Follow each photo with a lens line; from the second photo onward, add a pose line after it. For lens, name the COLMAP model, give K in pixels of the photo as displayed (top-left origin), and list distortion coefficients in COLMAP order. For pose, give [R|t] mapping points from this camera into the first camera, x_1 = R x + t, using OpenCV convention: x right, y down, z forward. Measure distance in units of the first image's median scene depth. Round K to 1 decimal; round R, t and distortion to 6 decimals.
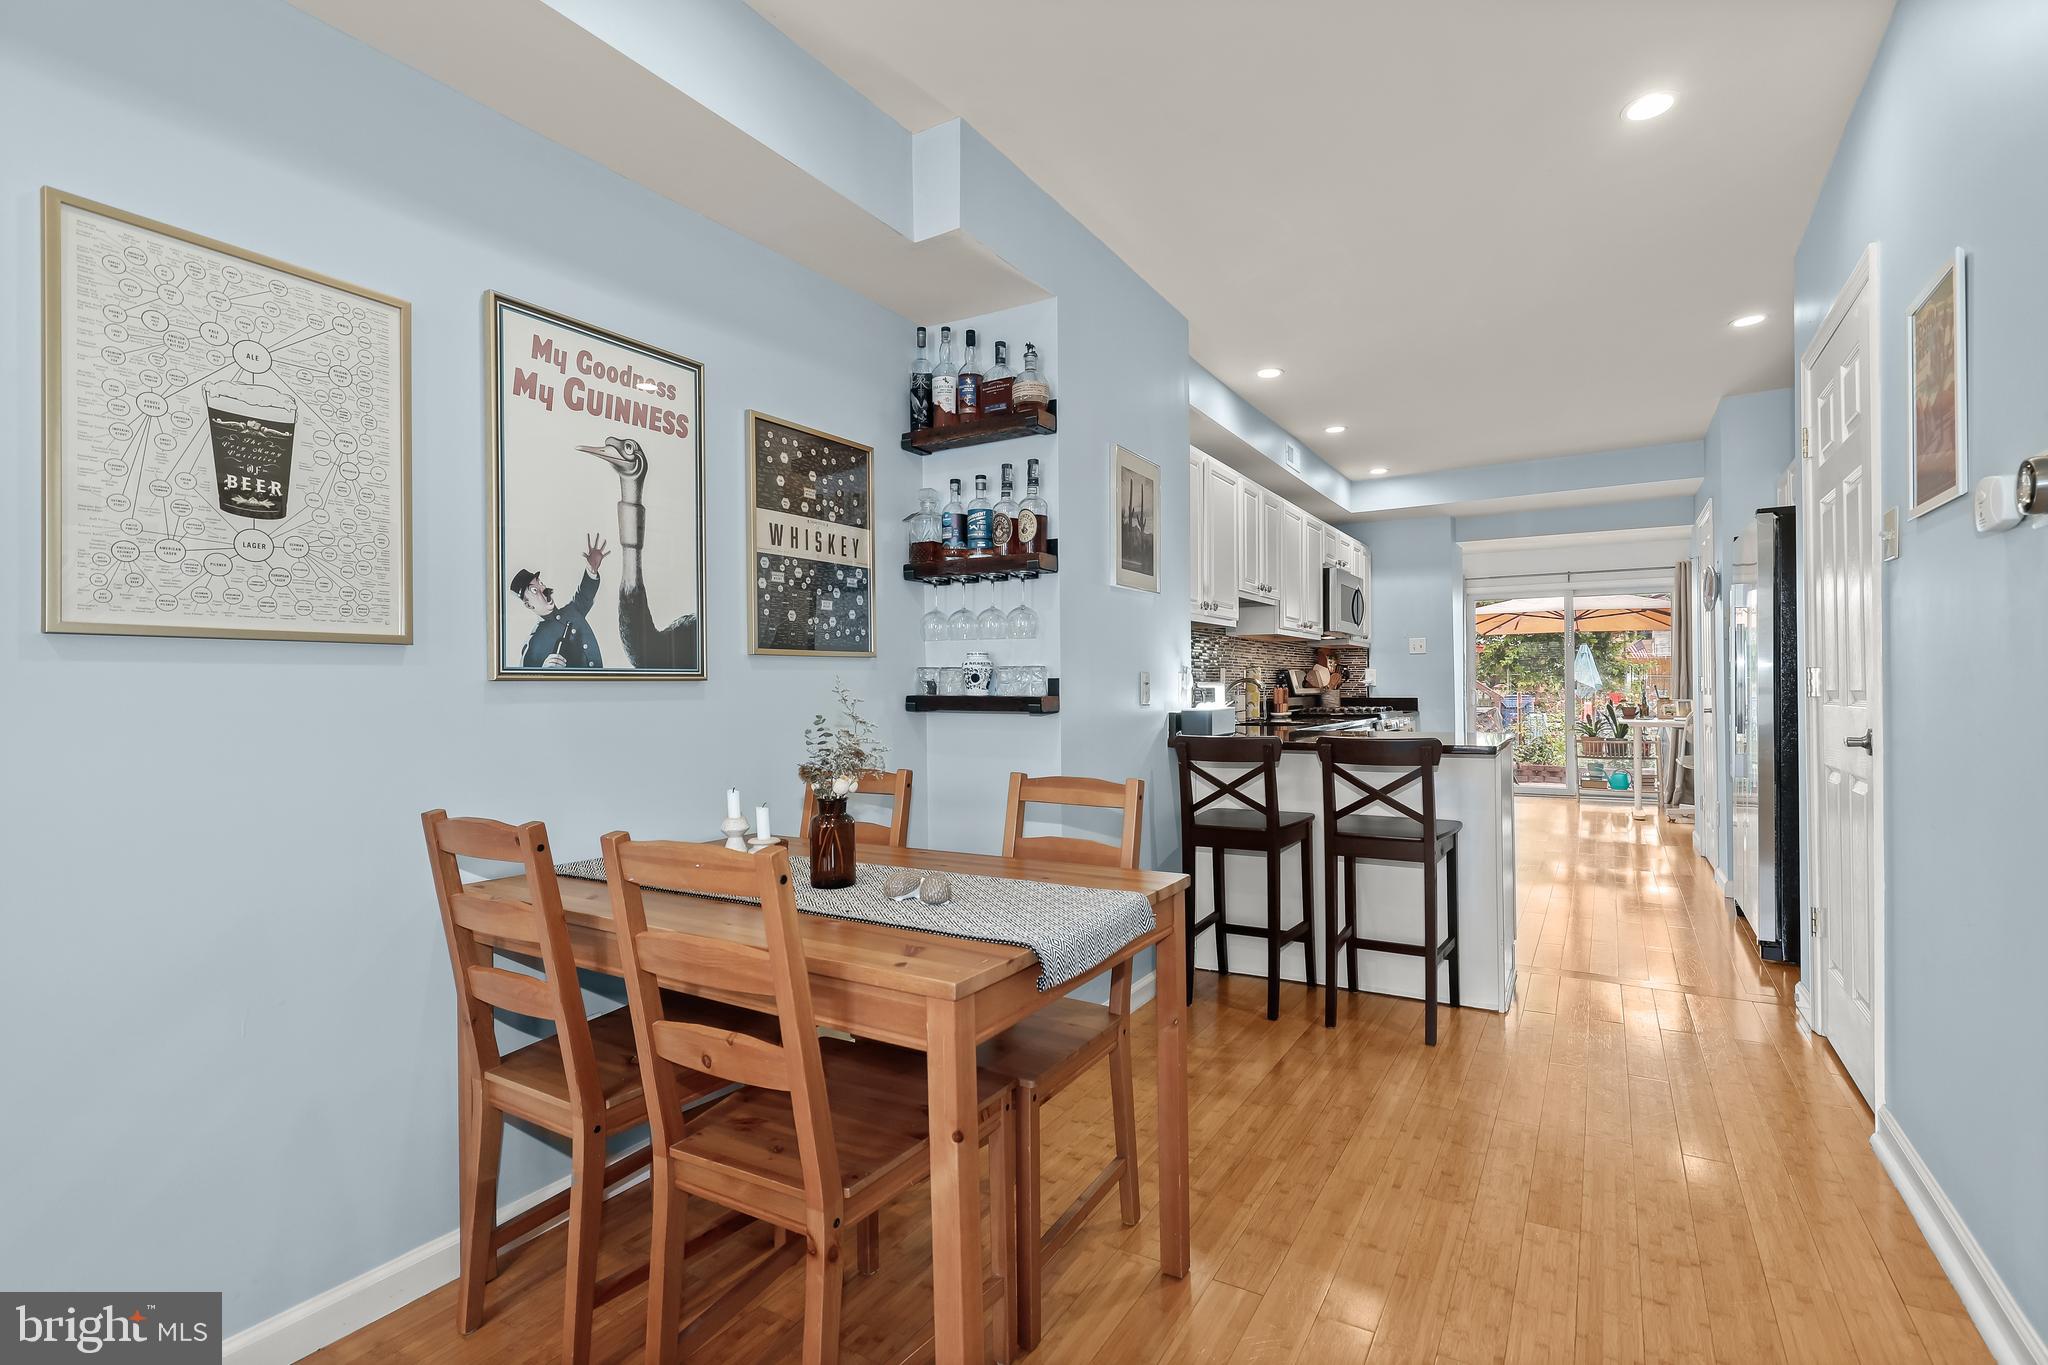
lens RADIAL K [[979.5, 0, 1024.0], [0, 979.5, 682.5], [0, 0, 1]] dist [0.002134, 0.000287]
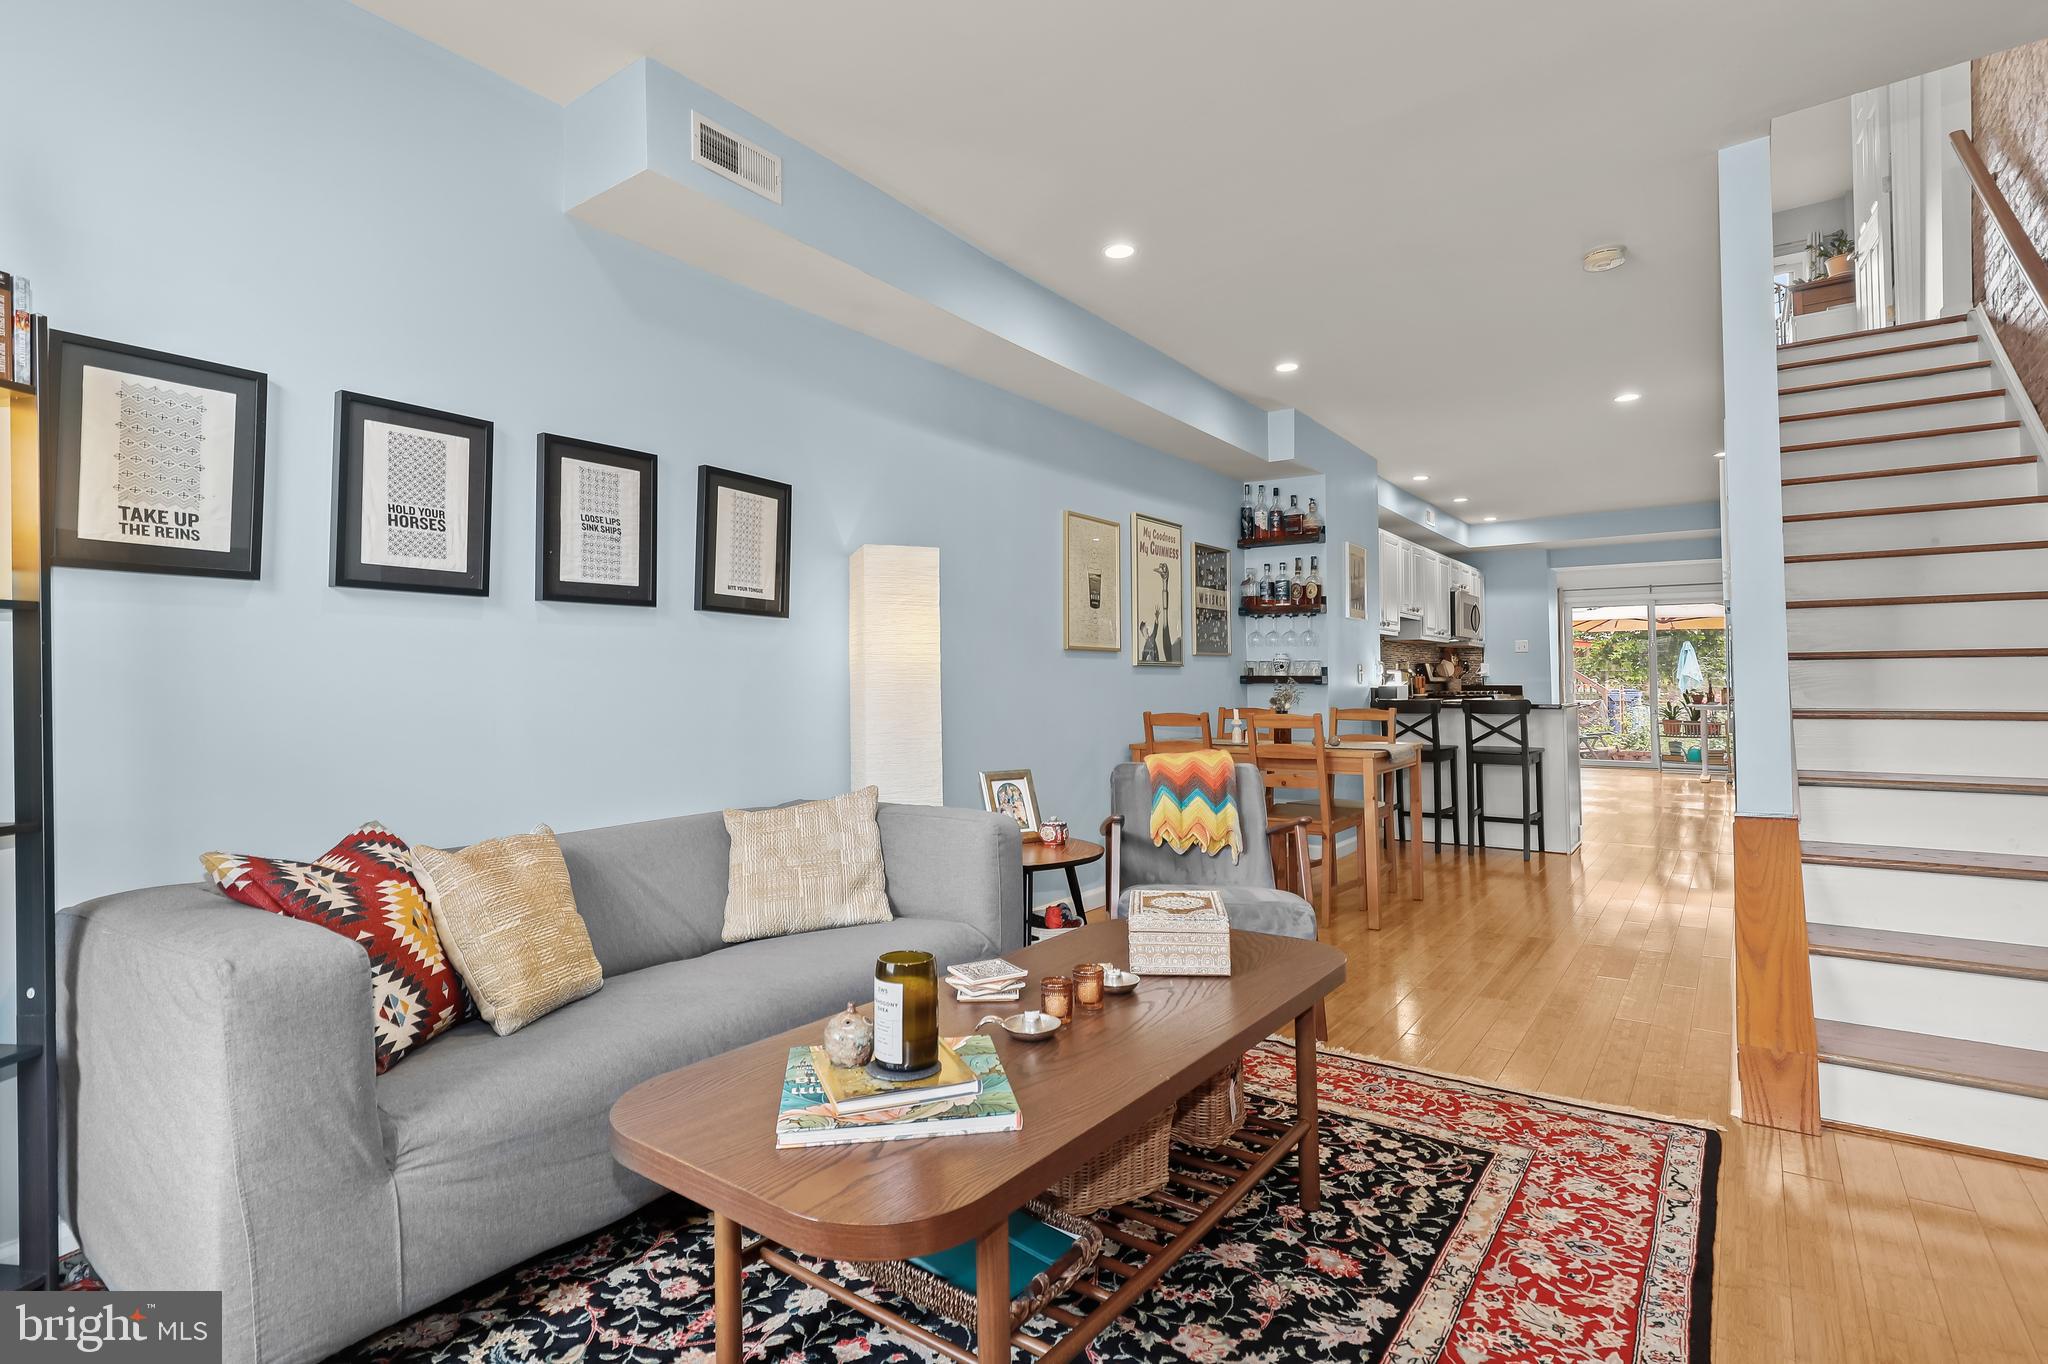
lens RADIAL K [[1006.9, 0, 1013.1], [0, 1006.9, 642.1], [0, 0, 1]] dist [0.000769, 0.000124]
pose [[0.995869, 0.003055, -0.090750, -0.370695], [-0.006075, 0.999436, -0.033024, 0.014853], [0.090598, 0.033439, 0.995326, -0.970879]]
